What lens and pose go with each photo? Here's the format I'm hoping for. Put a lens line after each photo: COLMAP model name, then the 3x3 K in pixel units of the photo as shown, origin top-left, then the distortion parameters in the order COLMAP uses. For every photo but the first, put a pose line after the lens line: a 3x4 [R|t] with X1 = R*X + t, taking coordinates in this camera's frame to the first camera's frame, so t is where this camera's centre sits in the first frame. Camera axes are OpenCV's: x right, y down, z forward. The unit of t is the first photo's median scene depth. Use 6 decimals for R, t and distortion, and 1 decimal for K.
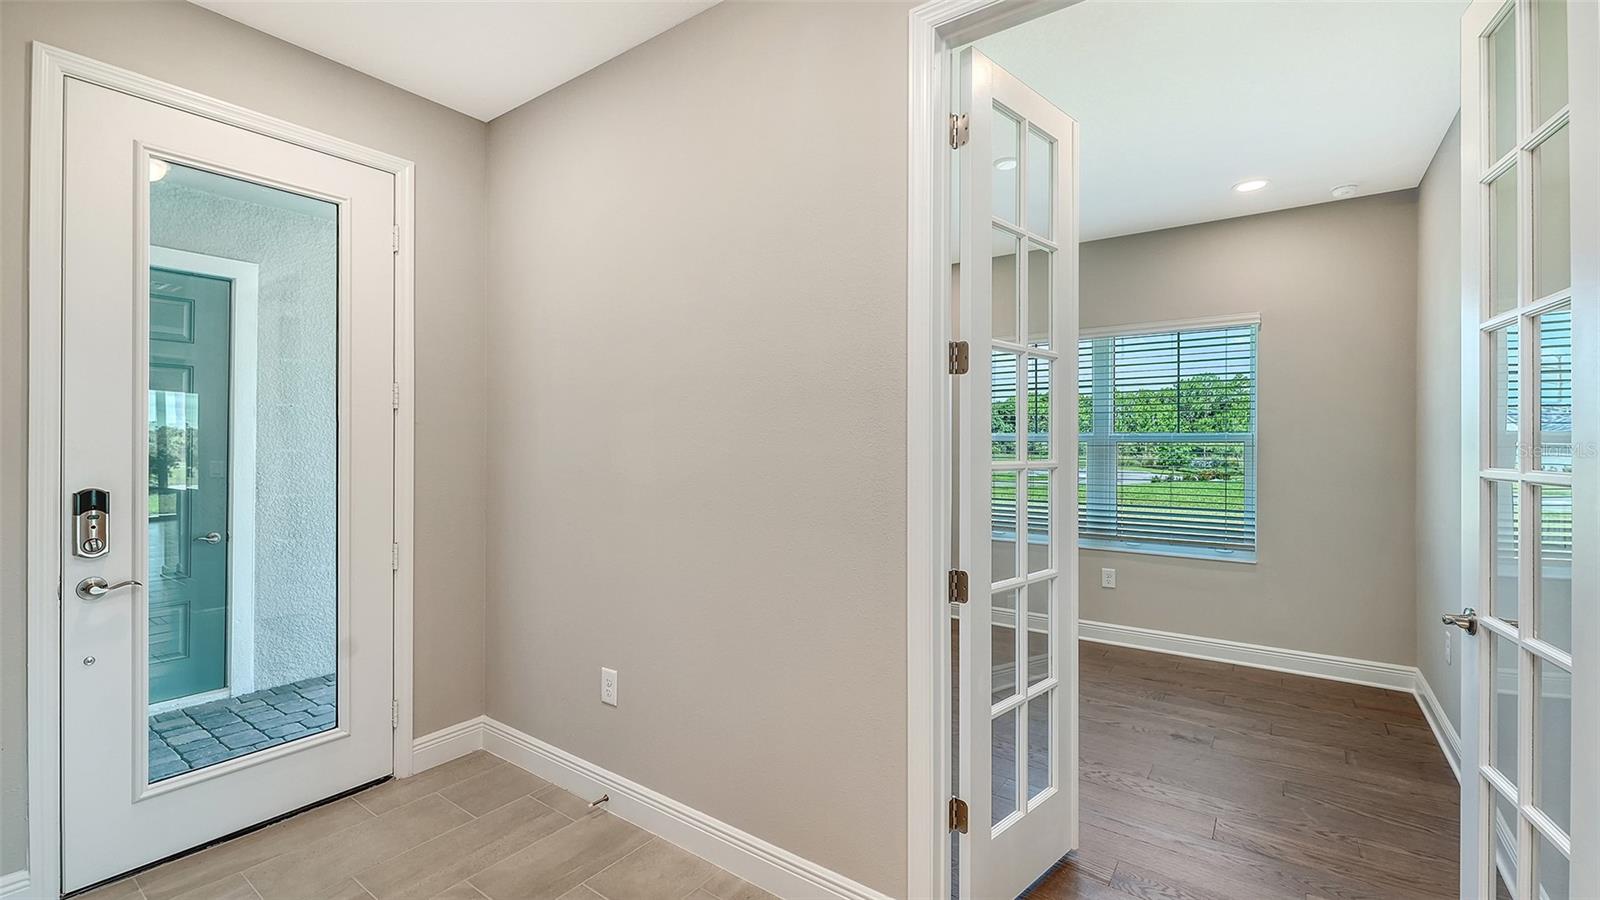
lens RADIAL K [[688.1, 0, 797.1], [0, 688.1, 445.9], [0, 0, 1]] dist [-0.011760, -0.000468]
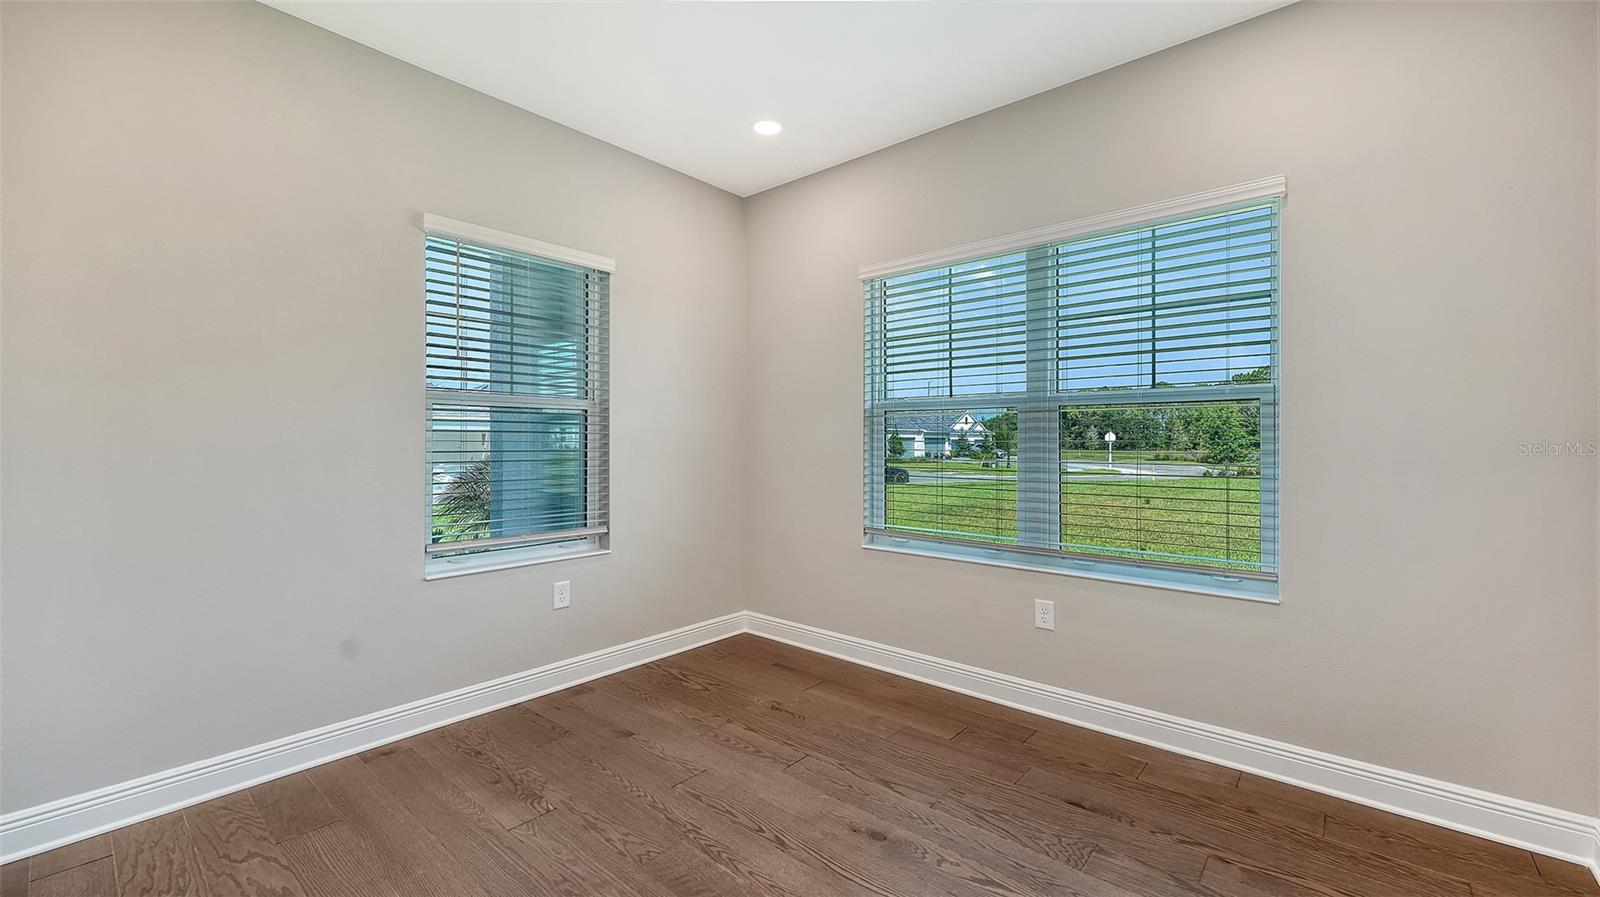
lens RADIAL K [[656.9, 0, 810.3], [0, 656.9, 441.7], [0, 0, 1]] dist [-0.000149, -0.001190]
pose [[0.997220, -0.000002, -0.074507, 0.274301], [-0.000111, 0.999999, -0.001513, 0.031113], [0.074507, 0.001517, 0.997219, 0.360233]]
